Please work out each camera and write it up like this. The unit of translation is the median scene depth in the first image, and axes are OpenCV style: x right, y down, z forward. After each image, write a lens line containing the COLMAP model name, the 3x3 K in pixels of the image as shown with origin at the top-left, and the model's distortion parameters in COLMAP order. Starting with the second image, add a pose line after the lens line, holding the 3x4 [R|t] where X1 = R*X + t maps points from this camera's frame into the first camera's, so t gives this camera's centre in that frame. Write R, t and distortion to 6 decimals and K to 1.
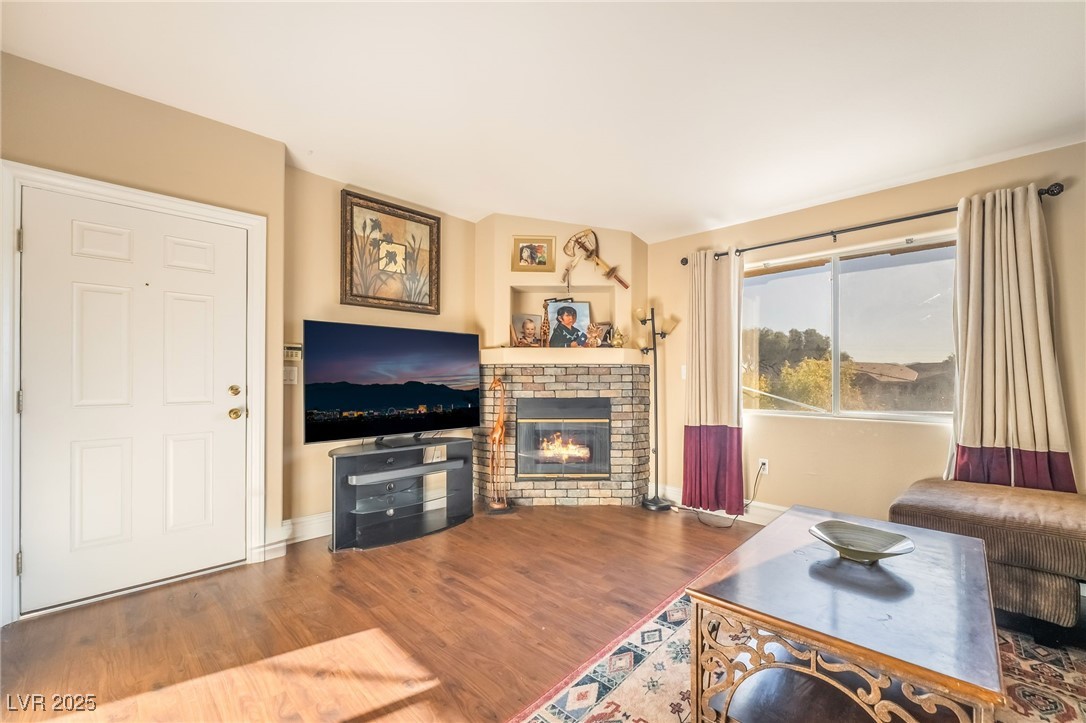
lens RADIAL K [[445.4, 0, 525.6], [0, 445.4, 379.0], [0, 0, 1]] dist [-0.002561, 0.000949]
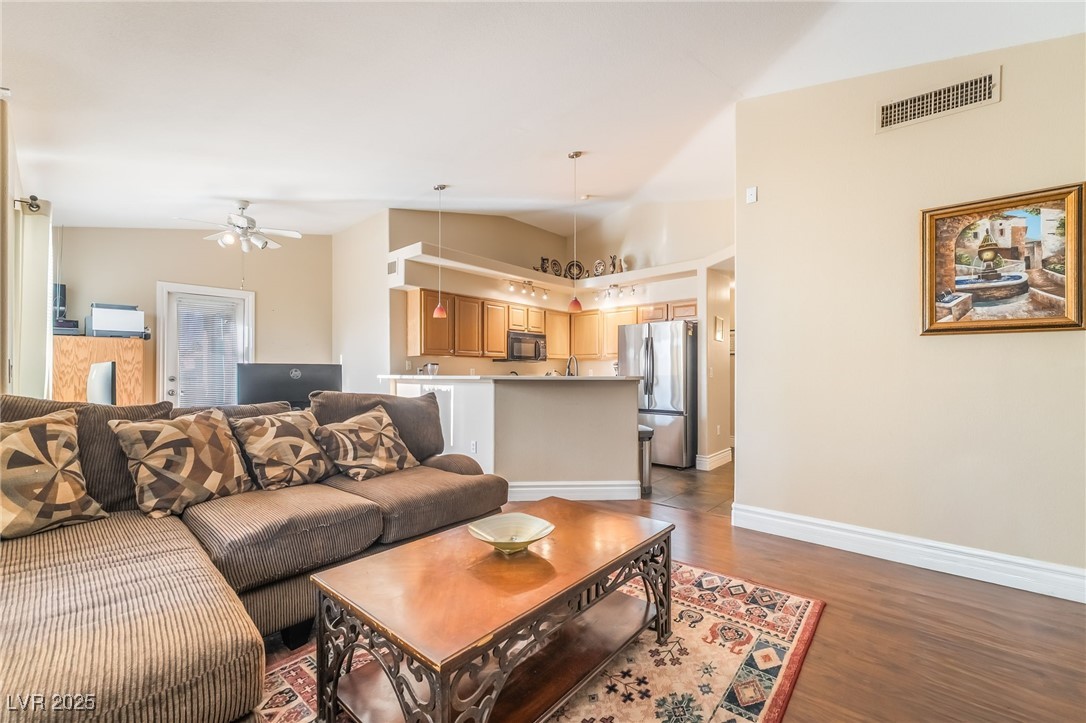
lens RADIAL K [[445.4, 0, 541.8], [0, 445.4, 367.7], [0, 0, 1]] dist [-0.002561, 0.000949]
pose [[-0.997402, -0.002334, -0.071999, 0.319031], [-0.001642, 0.999952, -0.009671, -0.003850], [0.072018, -0.009527, -0.997358, 0.857125]]
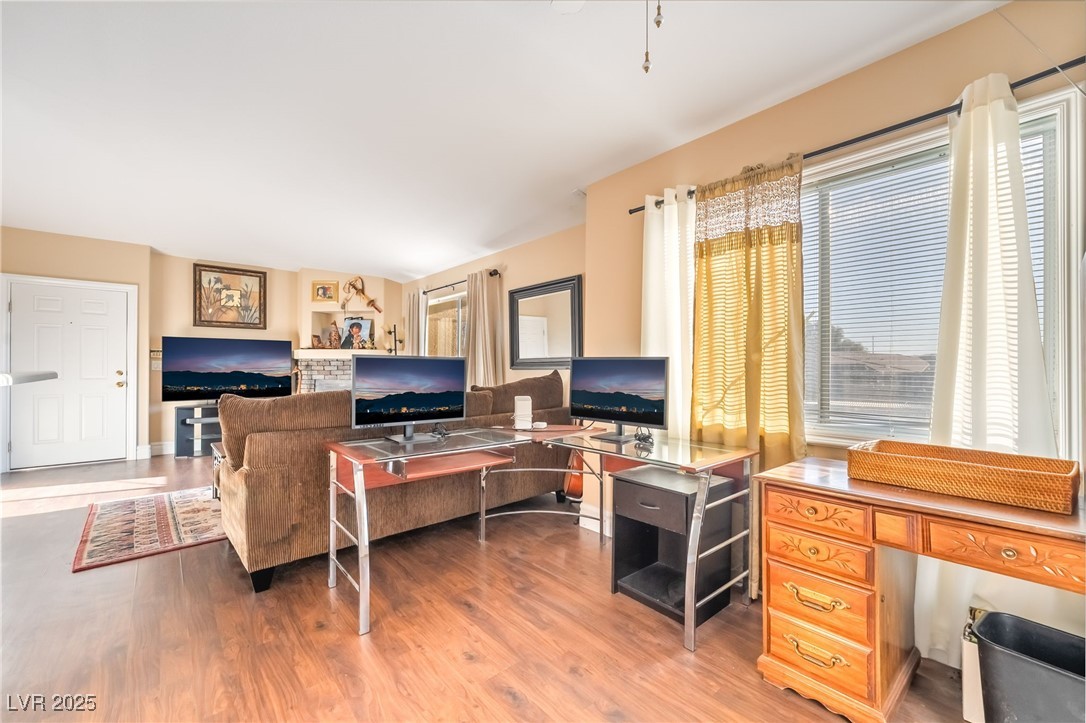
lens RADIAL K [[445.4, 0, 542.2], [0, 445.4, 368.3], [0, 0, 1]] dist [-0.002561, 0.000949]
pose [[0.998262, 0.002576, -0.058875, 0.947981], [-0.002642, 0.999996, -0.001056, 0.000667], [0.058872, 0.001210, 0.998265, -0.615496]]
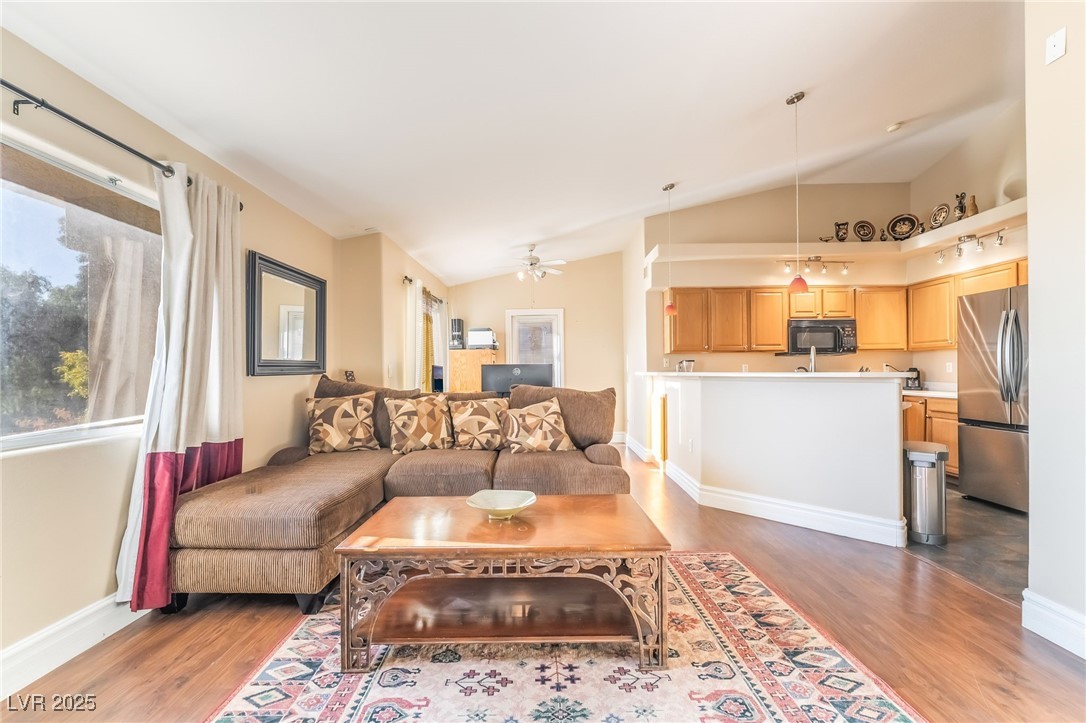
lens RADIAL K [[445.4, 0, 543.3], [0, 445.4, 368.8], [0, 0, 1]] dist [-0.002561, 0.000949]
pose [[-0.716763, 0.009137, 0.697257, -0.085320], [0.008847, 0.999953, -0.004009, -0.001812], [-0.697260, 0.003295, -0.716810, 0.758110]]
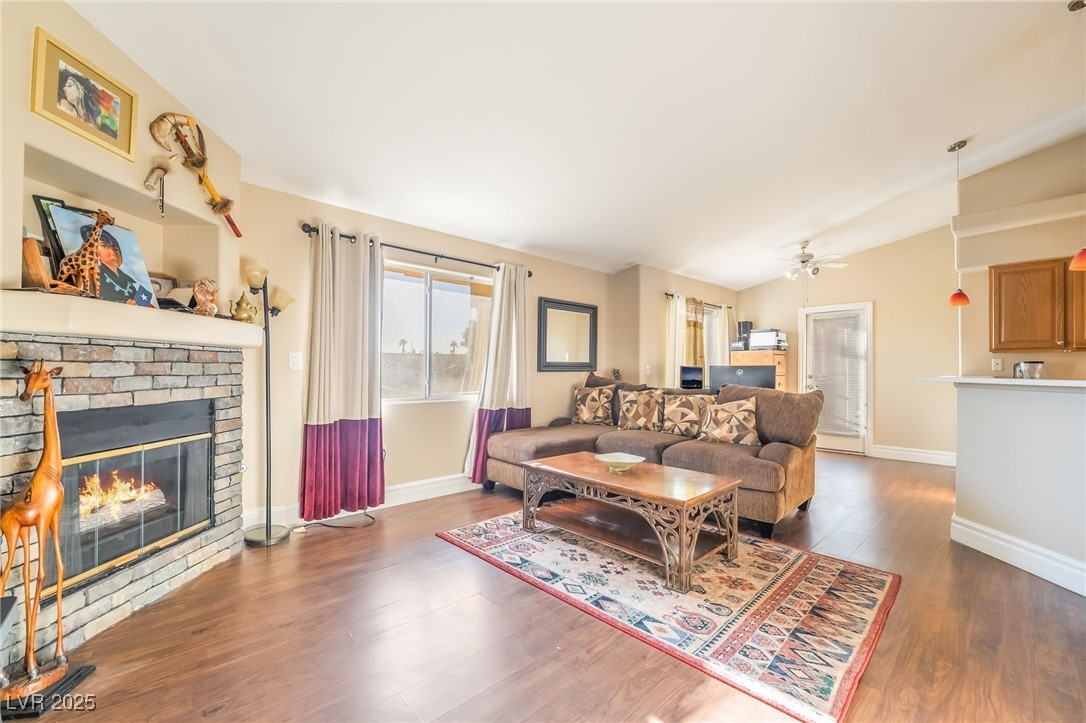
lens RADIAL K [[445.4, 0, 543.5], [0, 445.4, 363.9], [0, 0, 1]] dist [-0.002561, 0.000949]
pose [[0.011147, 0.012414, 0.999861, -0.461599], [-0.008047, 0.999892, -0.012324, -0.003747], [-0.999905, -0.007909, 0.011246, 0.541569]]
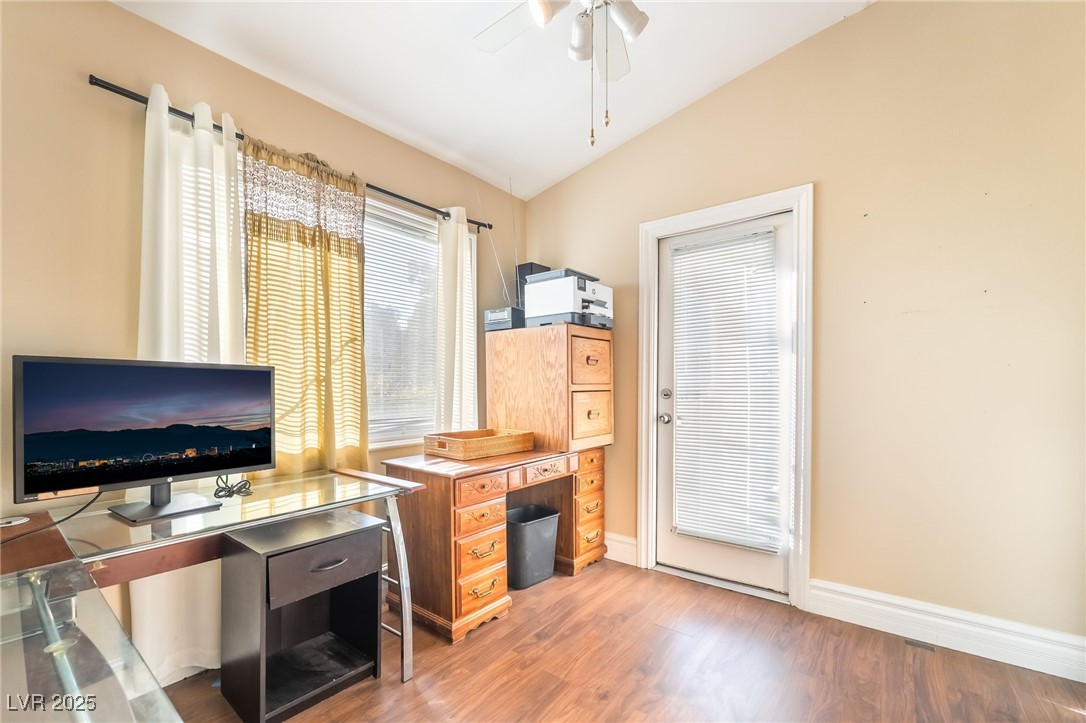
lens RADIAL K [[445.4, 0, 533.0], [0, 445.4, 393.6], [0, 0, 1]] dist [-0.002561, 0.000949]
pose [[-0.108728, -0.028019, 0.993677, 0.616257], [-0.003951, 0.999607, 0.027753, -0.003041], [-0.994064, -0.000909, -0.108796, -0.197902]]
